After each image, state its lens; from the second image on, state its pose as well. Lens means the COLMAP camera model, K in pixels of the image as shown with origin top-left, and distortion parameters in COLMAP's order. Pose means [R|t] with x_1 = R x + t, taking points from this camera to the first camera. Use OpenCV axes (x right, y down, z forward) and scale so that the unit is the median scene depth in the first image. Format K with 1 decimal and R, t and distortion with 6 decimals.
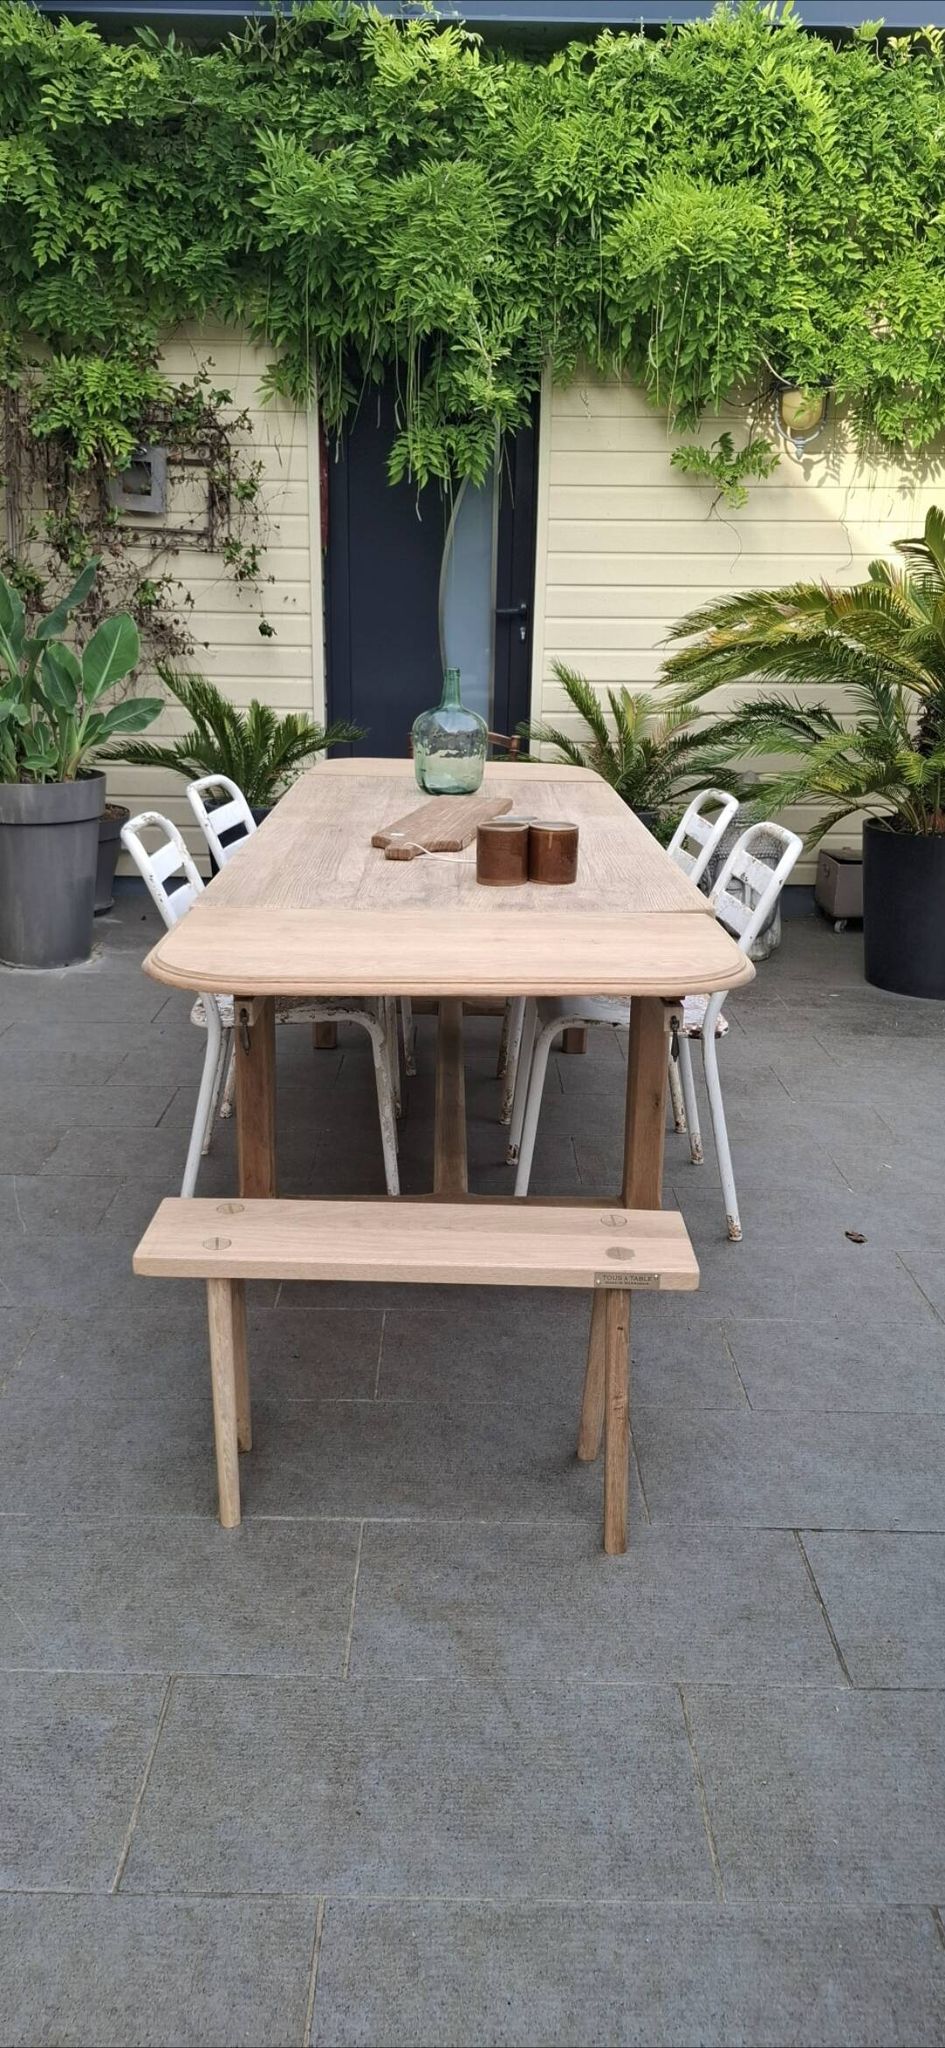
lens RADIAL K [[1438.5, 0, 473.1], [0, 1438.5, 1041.8], [0, 0, 1]] dist [0.050139, -0.057717]
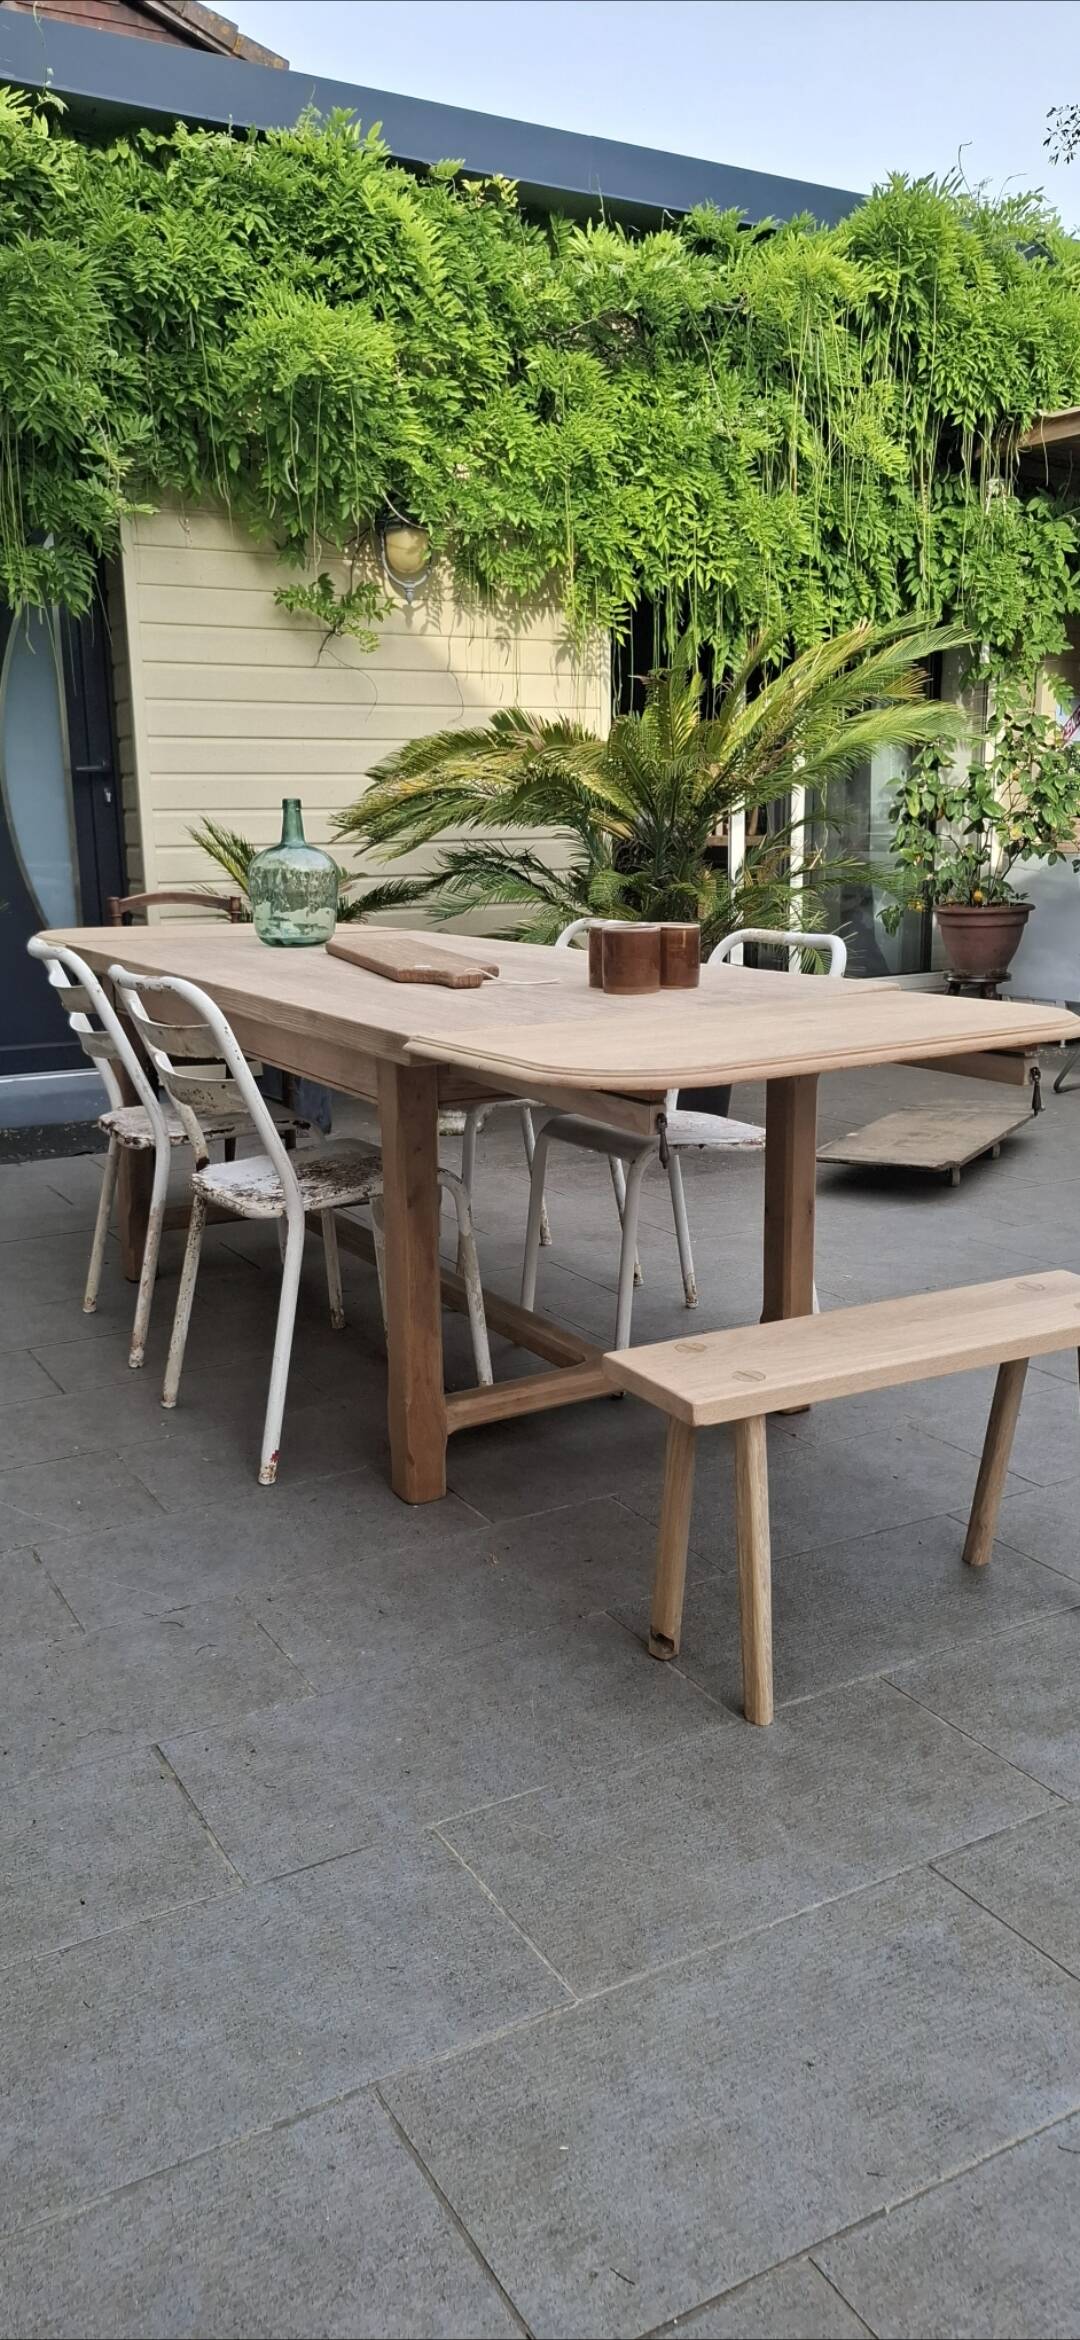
lens RADIAL K [[1643.6, 0, 548.7], [0, 1643.6, 1157.1], [0, 0, 1]] dist [0.050139, -0.057717]
pose [[0.866325, -0.129931, 0.482285, -0.287192], [0.172160, 0.984080, -0.044133, 0.014147], [-0.468873, 0.121264, 0.874902, 0.076809]]
